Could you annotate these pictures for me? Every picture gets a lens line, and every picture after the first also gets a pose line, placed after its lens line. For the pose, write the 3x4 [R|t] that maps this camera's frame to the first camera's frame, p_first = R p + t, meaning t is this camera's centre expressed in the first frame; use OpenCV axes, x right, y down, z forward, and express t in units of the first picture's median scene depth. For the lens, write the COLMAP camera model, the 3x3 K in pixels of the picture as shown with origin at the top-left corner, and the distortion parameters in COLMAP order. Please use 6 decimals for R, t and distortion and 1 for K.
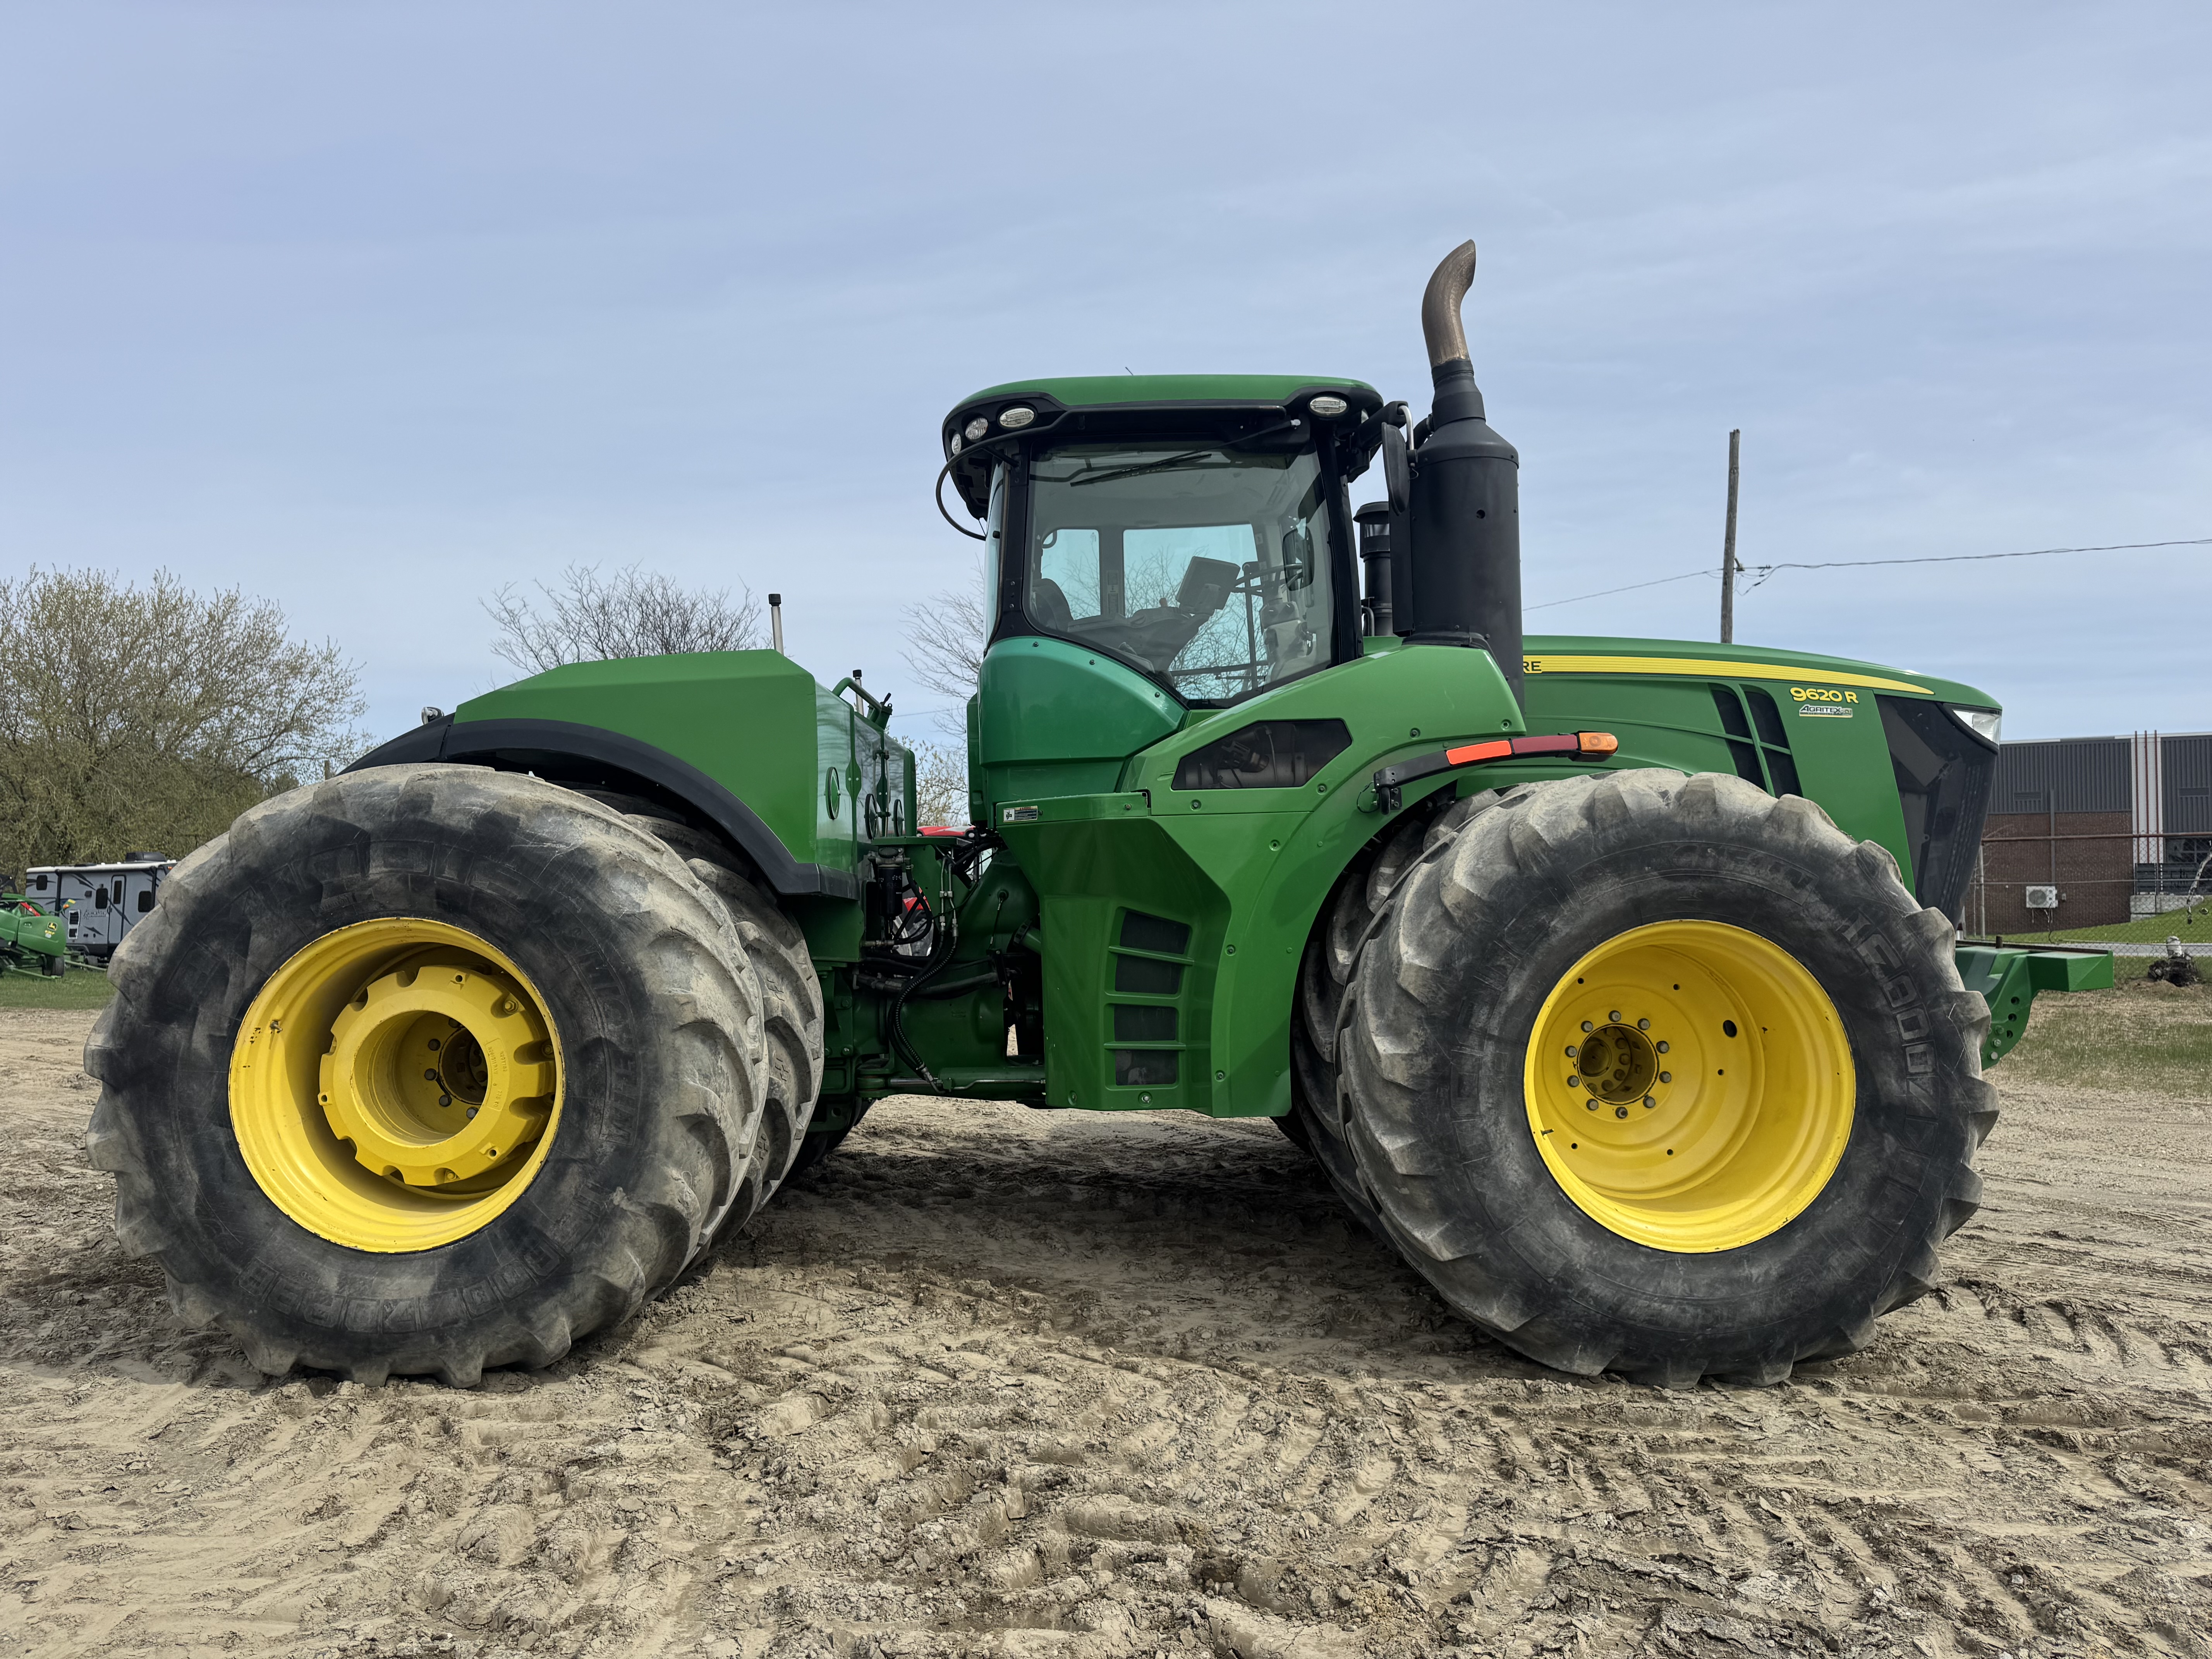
lens RADIAL K [[1574.1, 0, 1137.6], [0, 1574.1, 828.1], [0, 0, 1]] dist [0.057724, -0.050741]
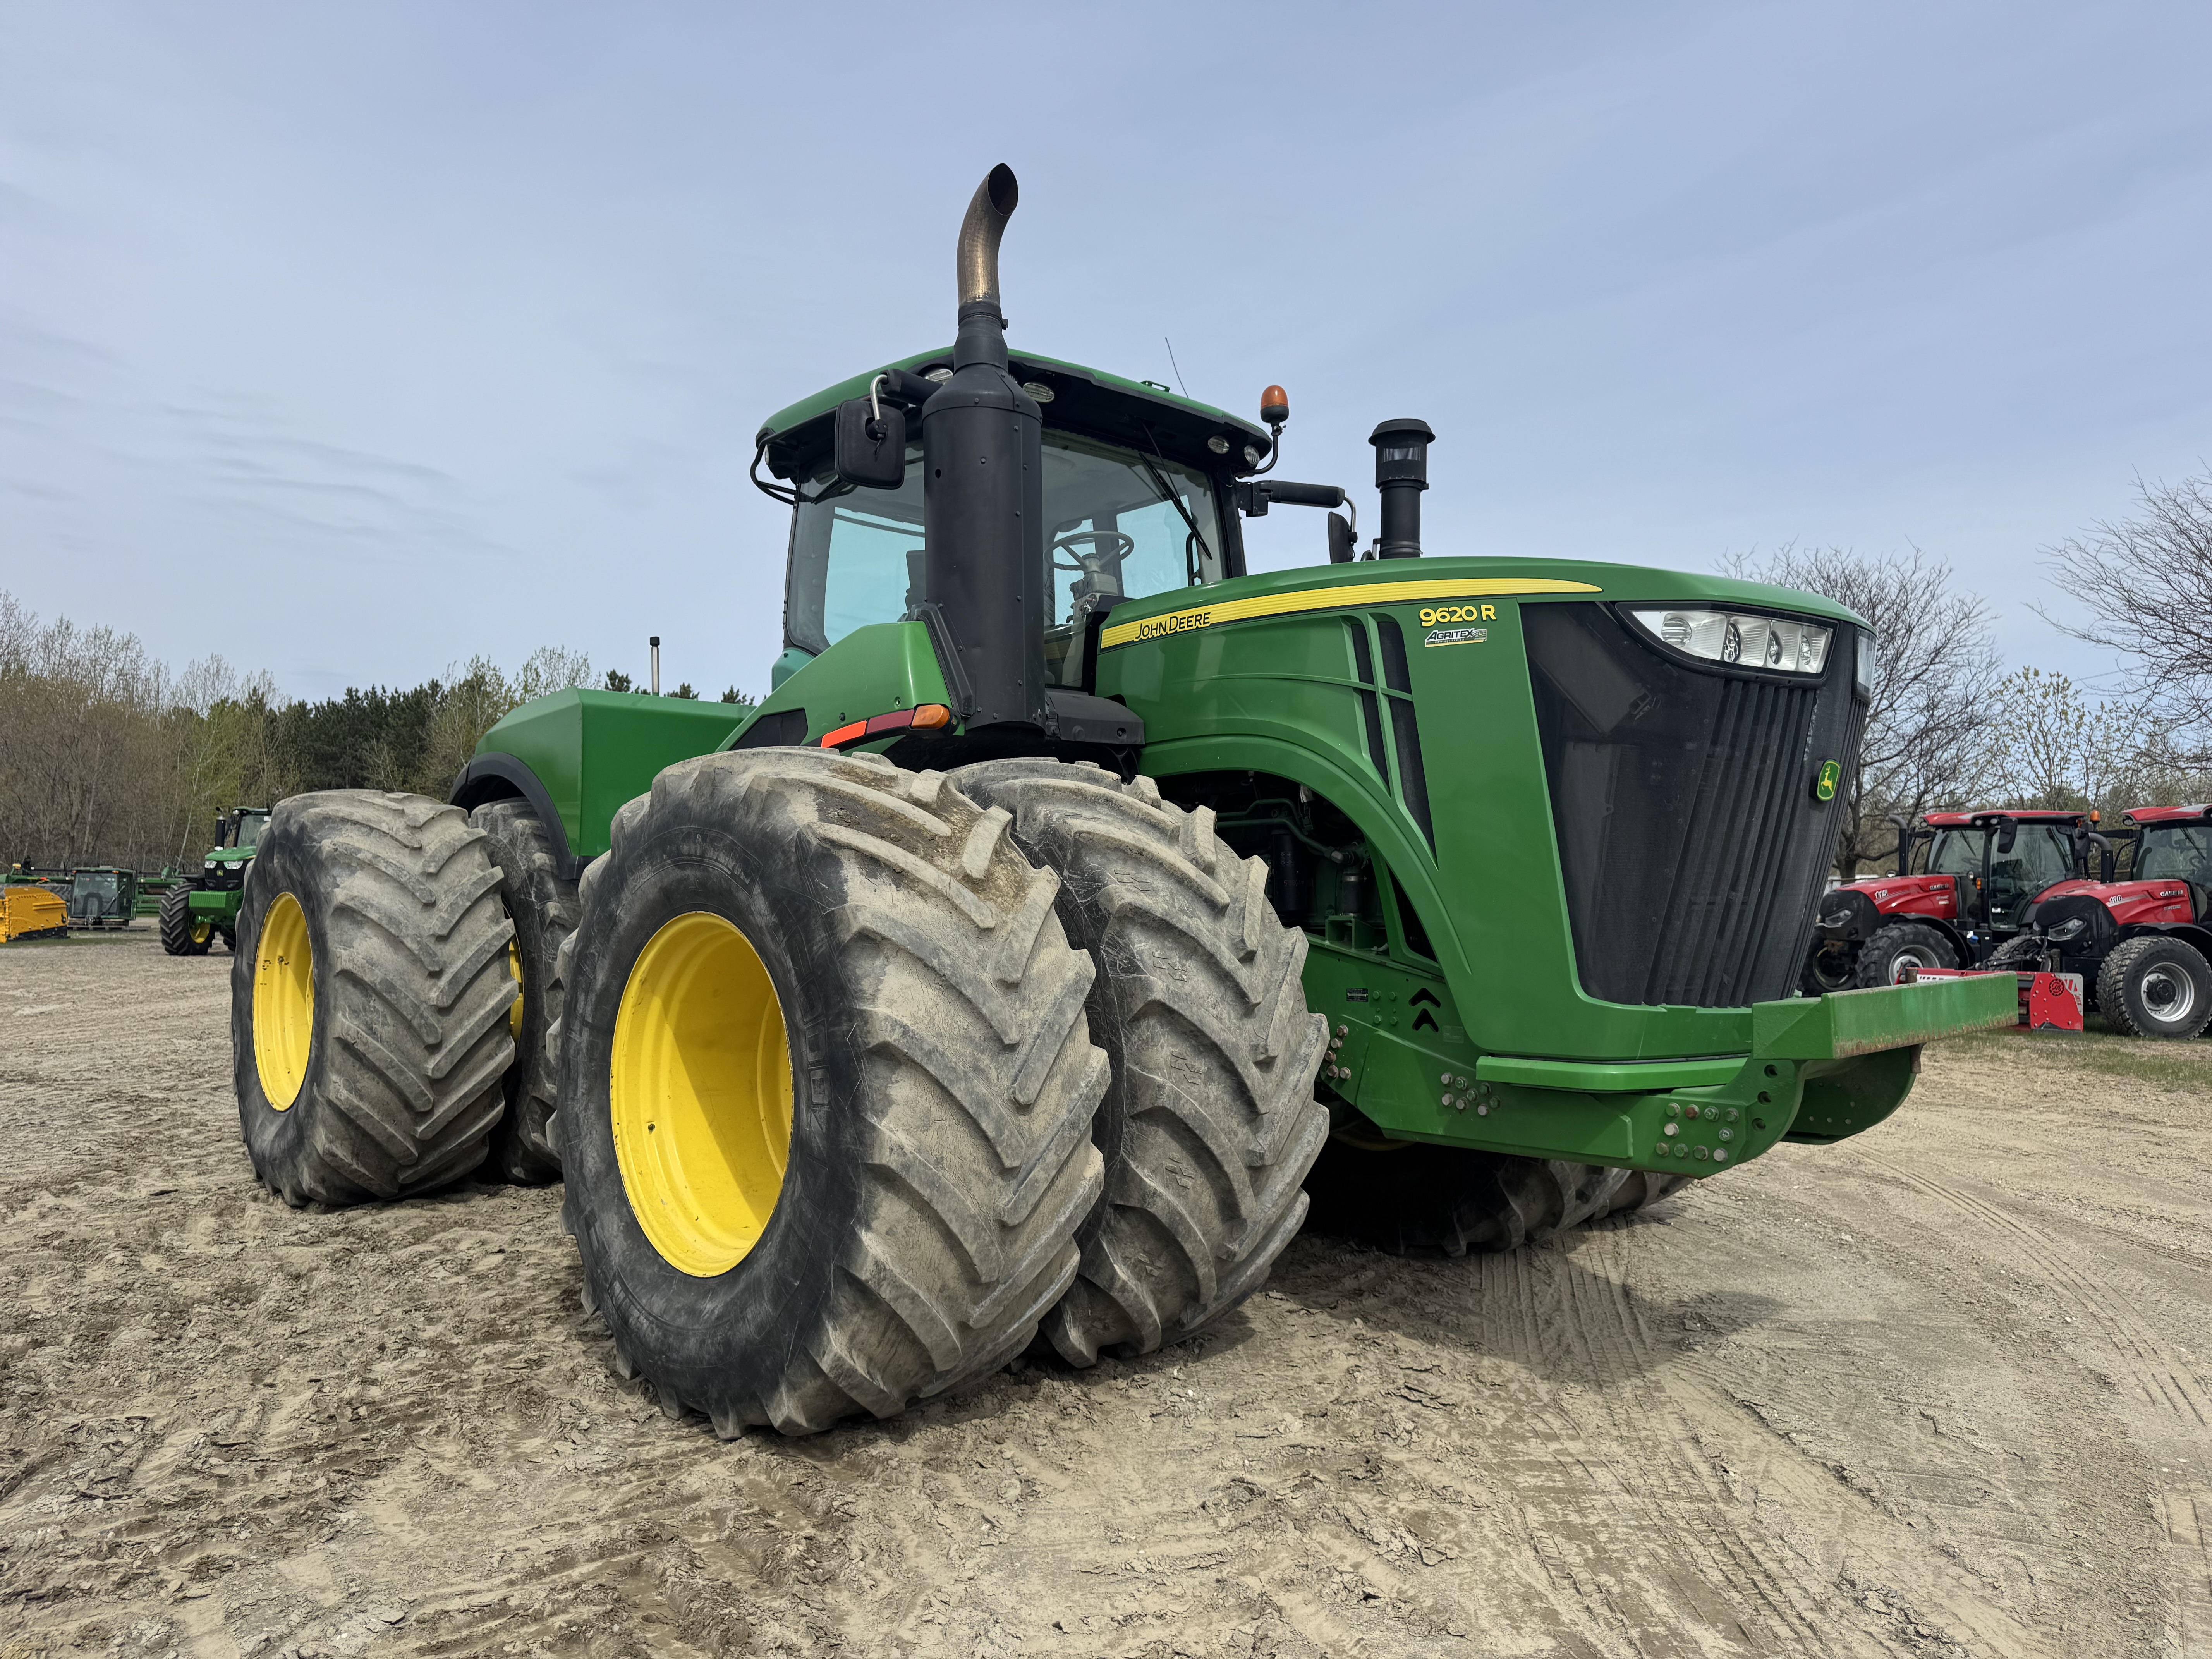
lens RADIAL K [[1574.1, 0, 1137.6], [0, 1574.1, 828.1], [0, 0, 1]] dist [0.057724, -0.050741]
pose [[0.663258, -0.019456, -0.748138, 1.201063], [0.017476, 0.999792, -0.010507, 0.023965], [0.748187, -0.006106, 0.663460, 0.585037]]
